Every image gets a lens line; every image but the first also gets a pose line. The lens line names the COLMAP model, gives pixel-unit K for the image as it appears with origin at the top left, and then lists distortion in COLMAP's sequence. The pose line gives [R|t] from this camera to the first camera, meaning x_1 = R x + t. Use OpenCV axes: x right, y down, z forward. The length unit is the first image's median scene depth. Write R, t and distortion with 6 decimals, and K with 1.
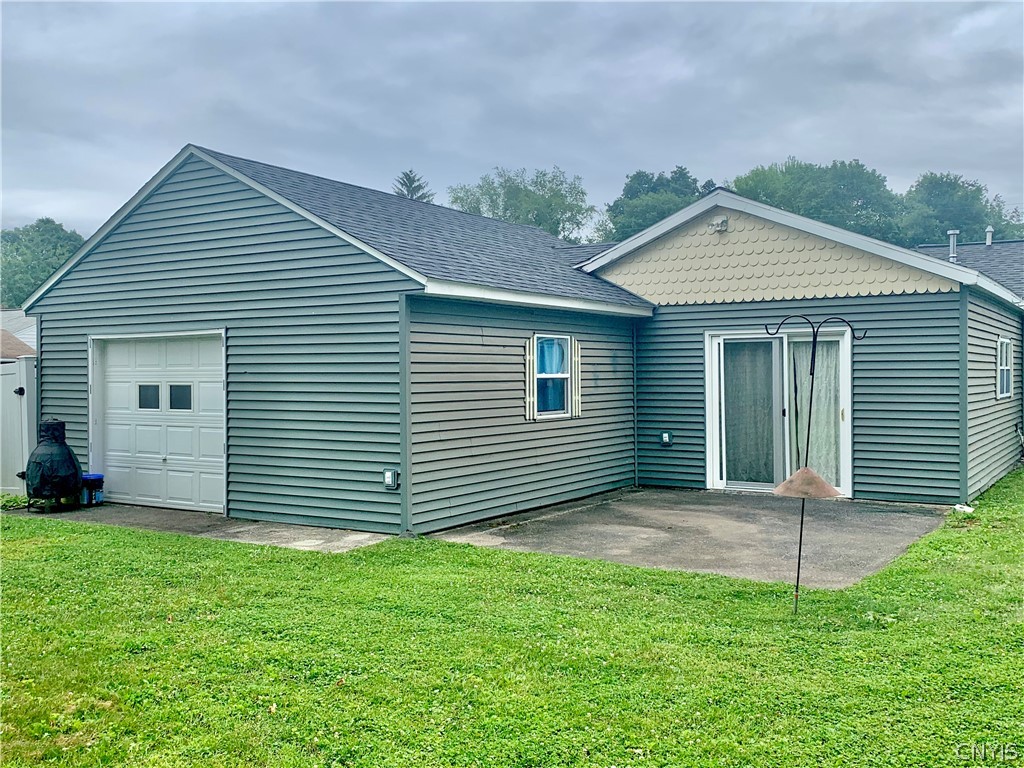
lens RADIAL K [[974.0, 0, 514.7], [0, 974.0, 382.0], [0, 0, 1]] dist [0.073157, 0.000000]
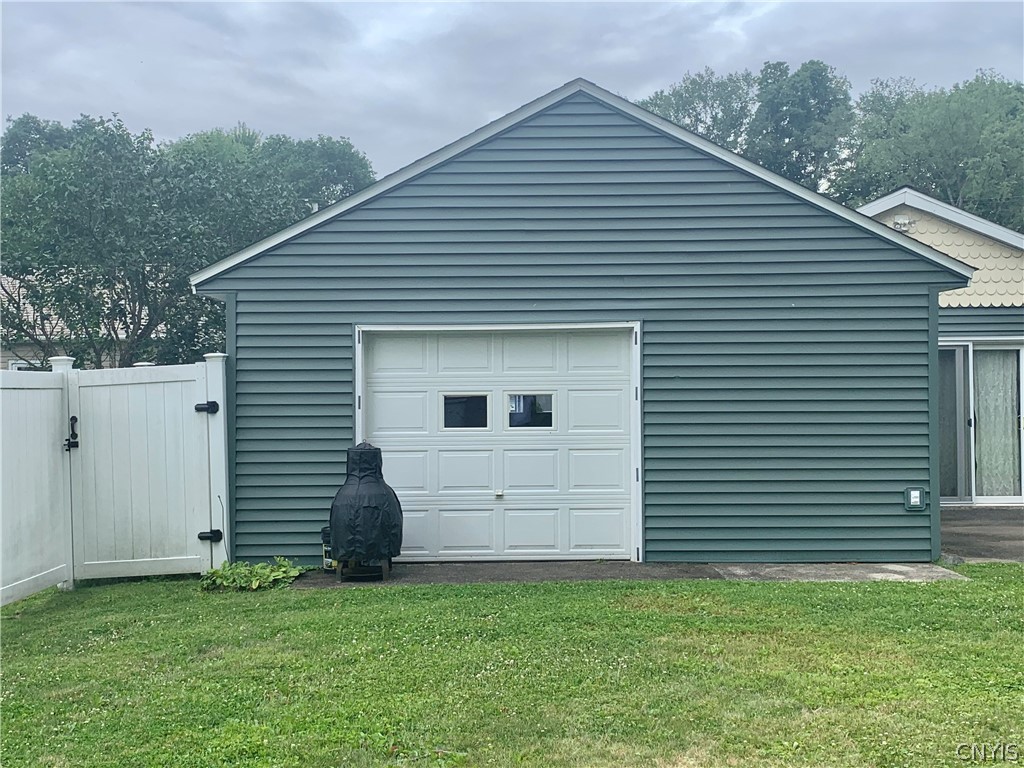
lens RADIAL K [[1249.9, 0, 511.4], [0, 1249.9, 384.7], [0, 0, 1]] dist [0.157120, 0.000000]
pose [[0.837853, 0.001353, 0.545894, -0.823361], [0.009035, 0.999826, -0.016346, 0.010272], [-0.545821, 0.018628, 0.837695, 0.194714]]
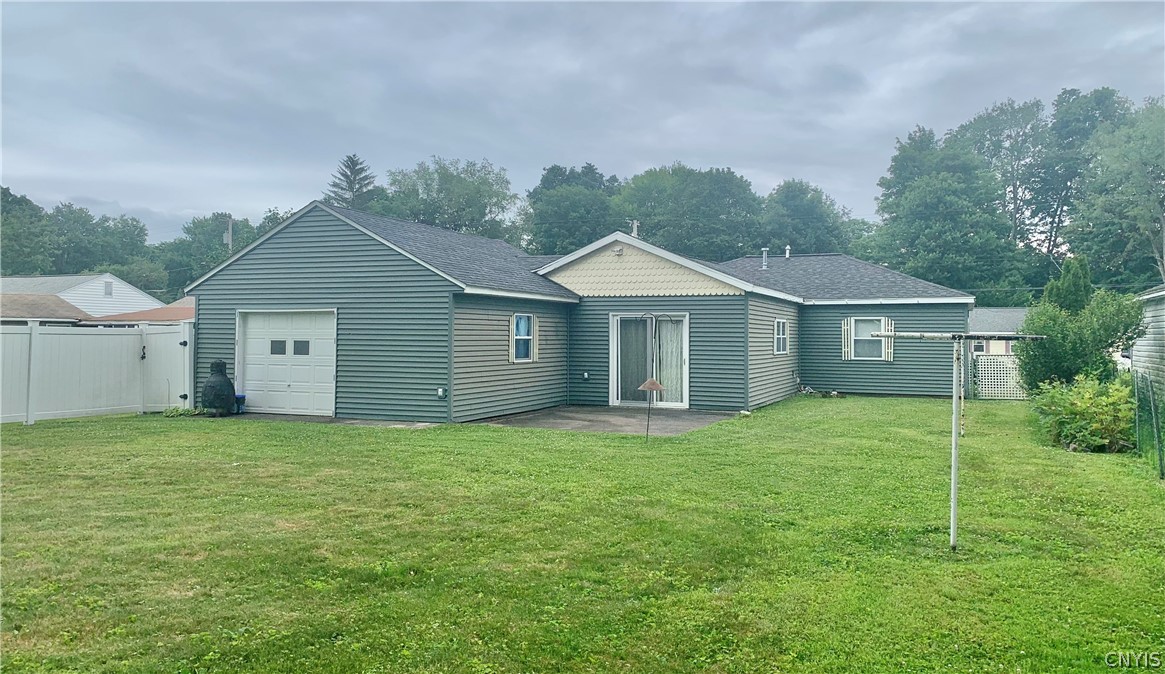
lens RADIAL K [[894.0, 0, 597.2], [0, 894.0, 309.2], [0, 0, 1]] dist [0.049392, -0.005474]
pose [[0.983687, 0.018673, 0.178918, -0.112773], [-0.011644, 0.999122, -0.040256, 0.005432], [-0.179512, 0.037516, 0.983040, -0.564861]]
